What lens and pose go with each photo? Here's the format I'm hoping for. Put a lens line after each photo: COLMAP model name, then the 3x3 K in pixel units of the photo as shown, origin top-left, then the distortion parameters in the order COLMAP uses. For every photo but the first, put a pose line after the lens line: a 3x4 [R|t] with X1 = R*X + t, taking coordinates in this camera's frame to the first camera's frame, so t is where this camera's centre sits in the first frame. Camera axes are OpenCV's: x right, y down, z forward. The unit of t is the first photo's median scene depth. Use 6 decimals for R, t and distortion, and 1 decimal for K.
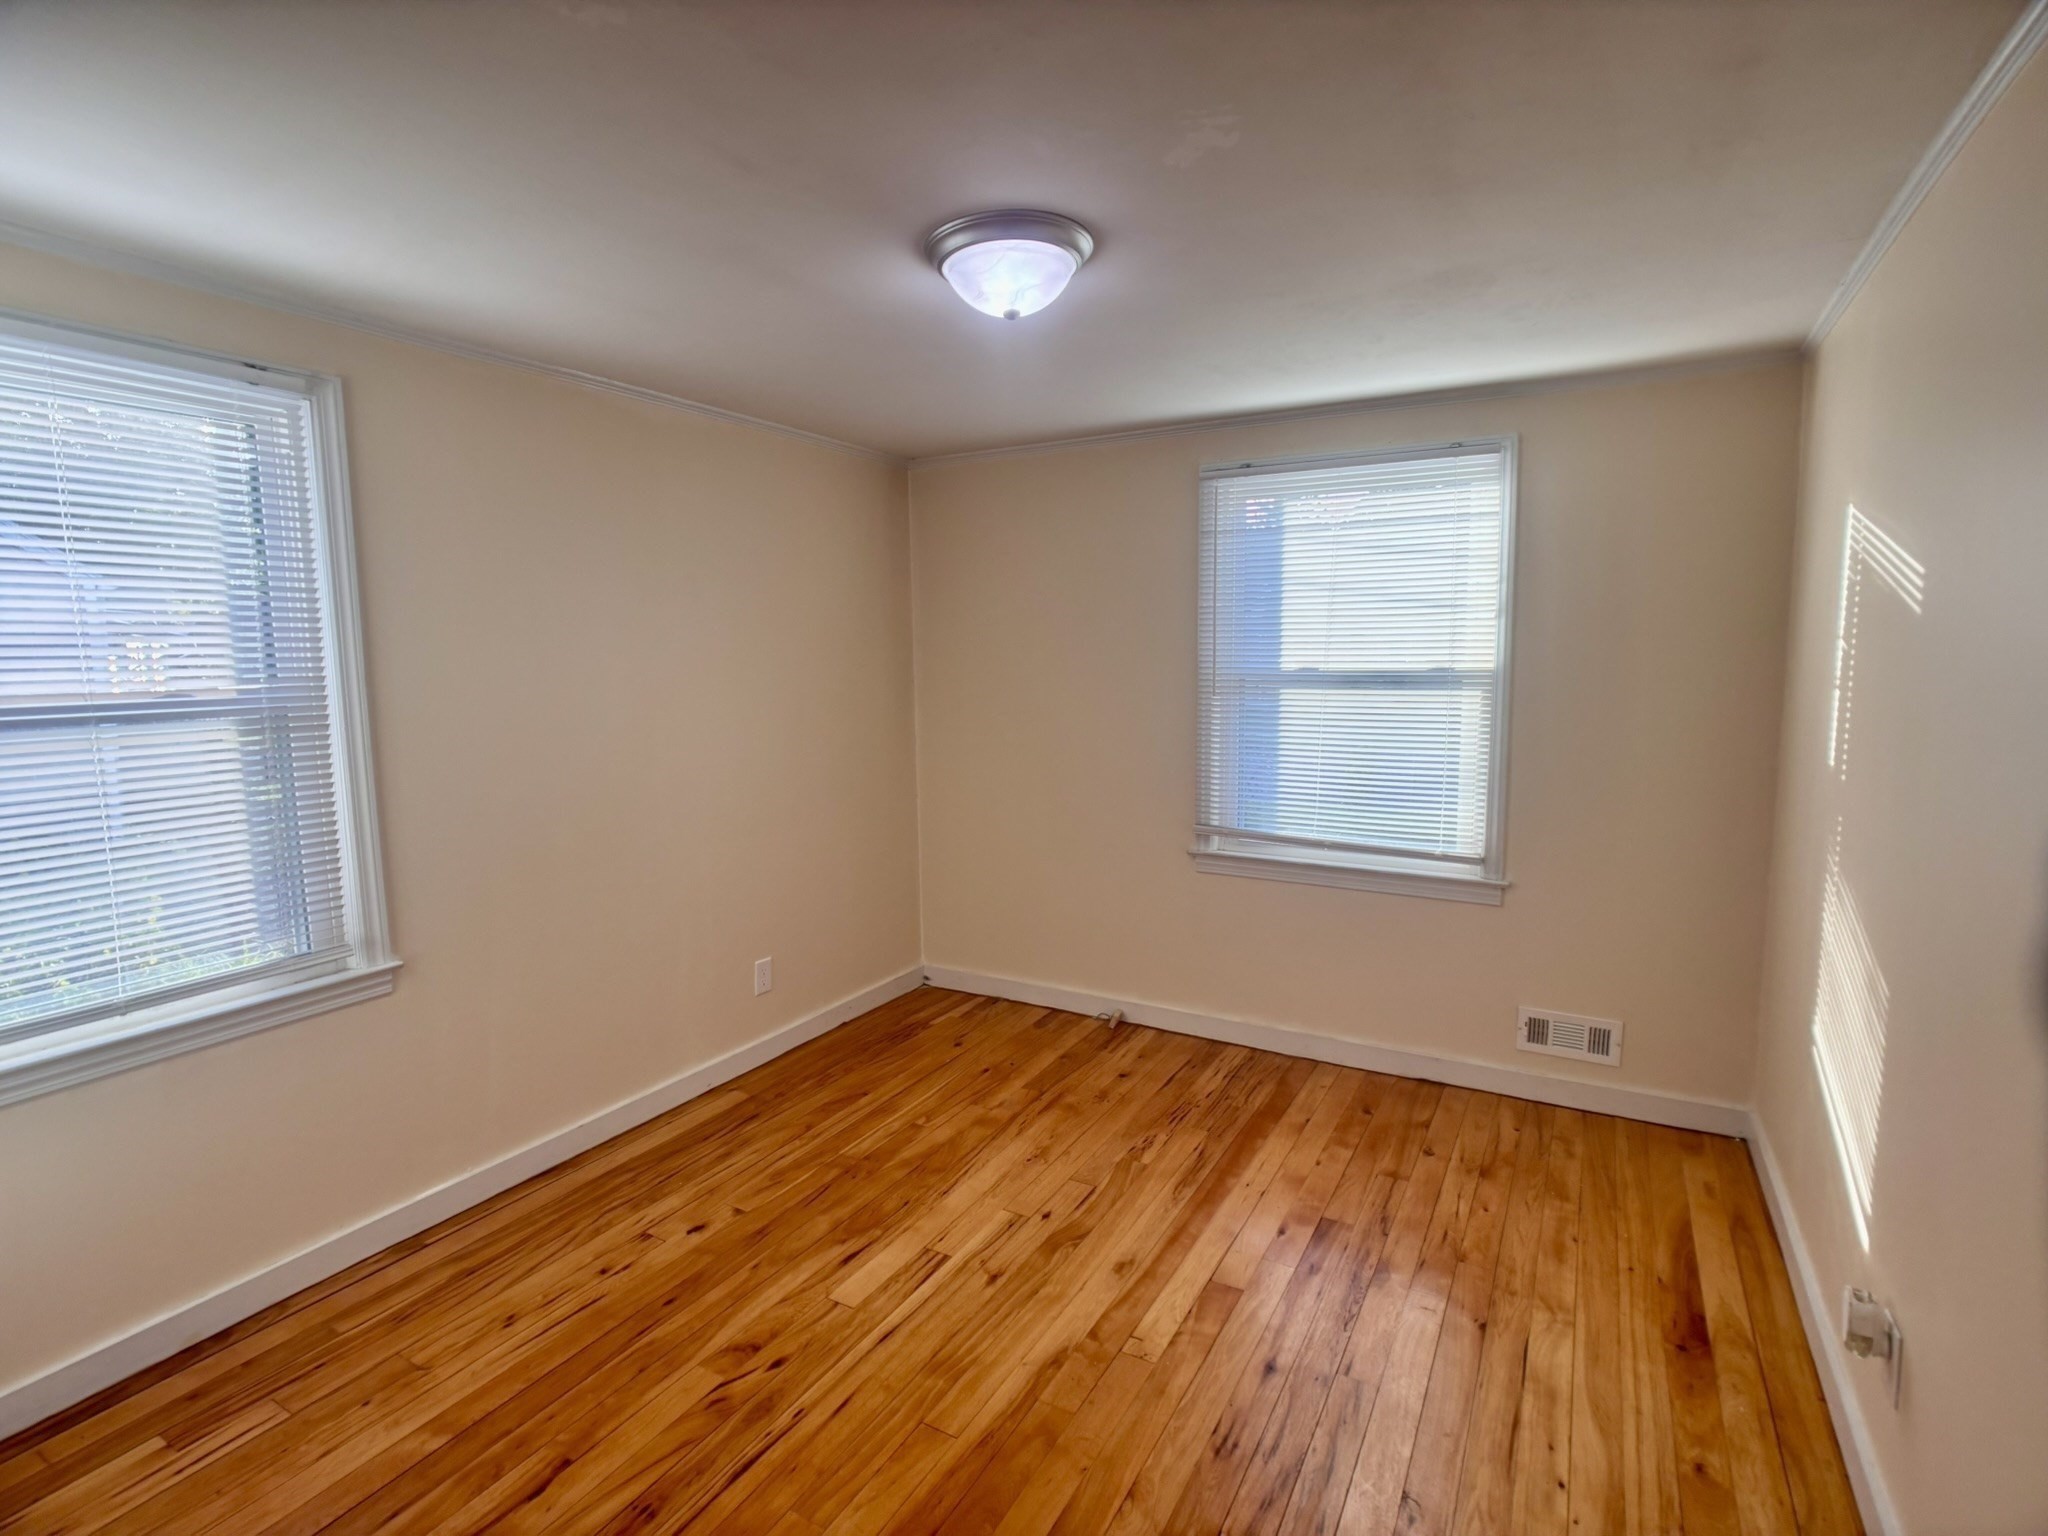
lens RADIAL K [[1011.2, 0, 1019.1], [0, 1011.2, 773.1], [0, 0, 1]] dist [-0.002118, -0.000033]
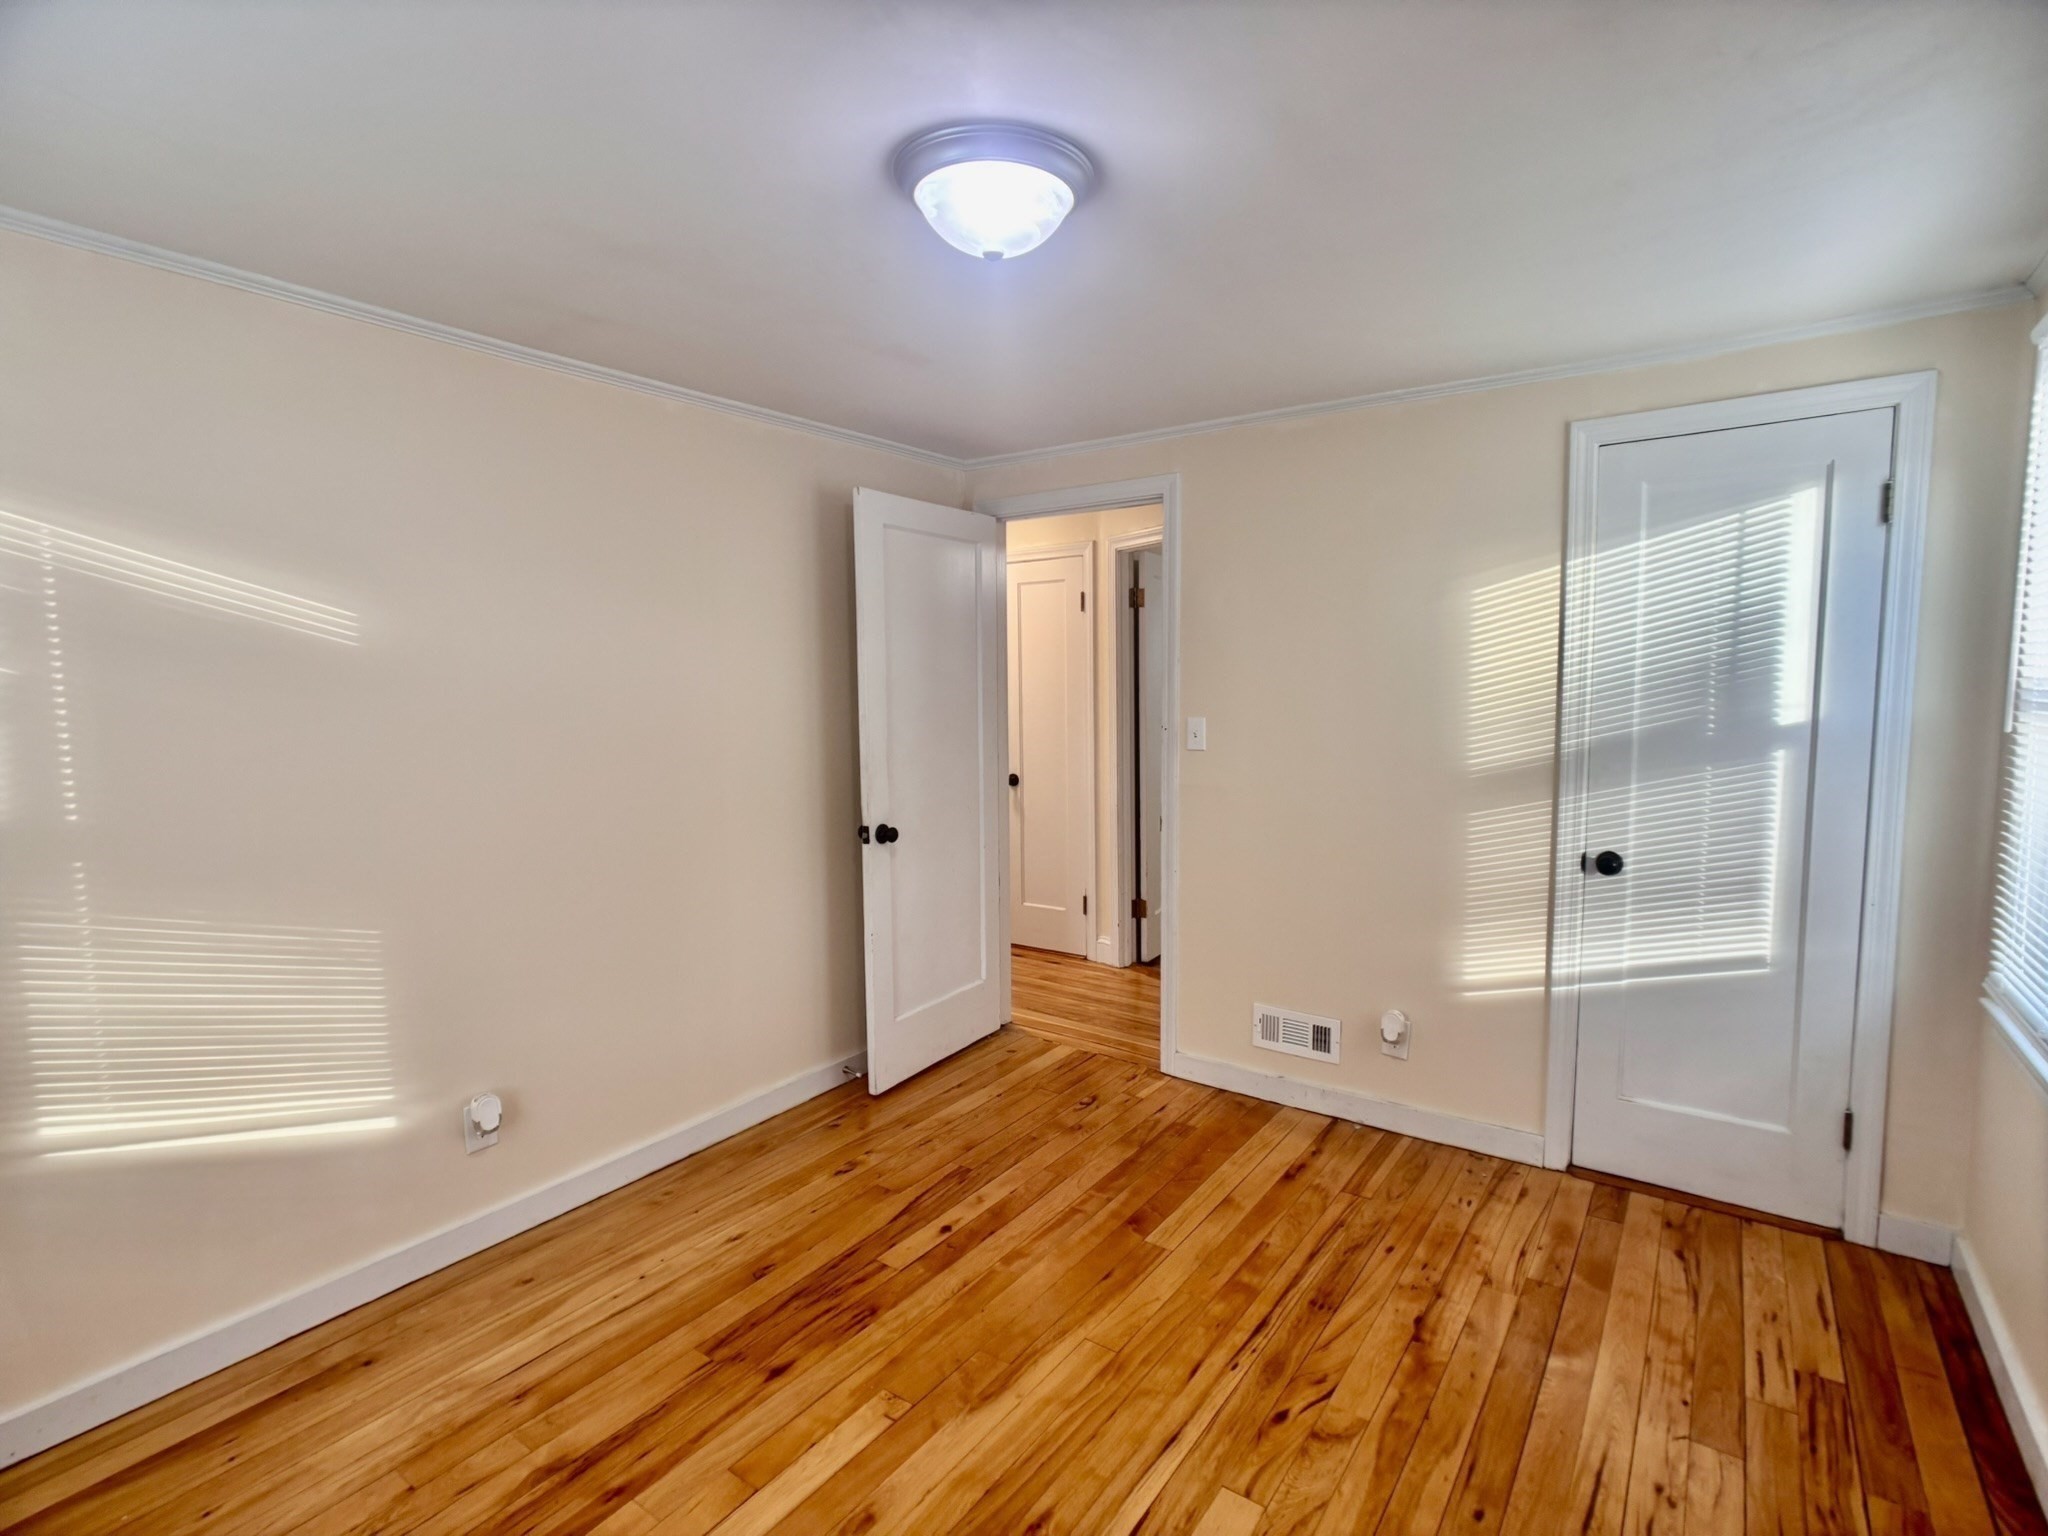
lens RADIAL K [[1011.2, 0, 1021.1], [0, 1011.2, 774.7], [0, 0, 1]] dist [-0.002118, -0.000033]
pose [[-0.994903, 0.009284, 0.100405, -0.100770], [0.030367, 0.977110, 0.210555, -0.196747], [-0.096152, 0.212530, -0.972412, 1.816948]]
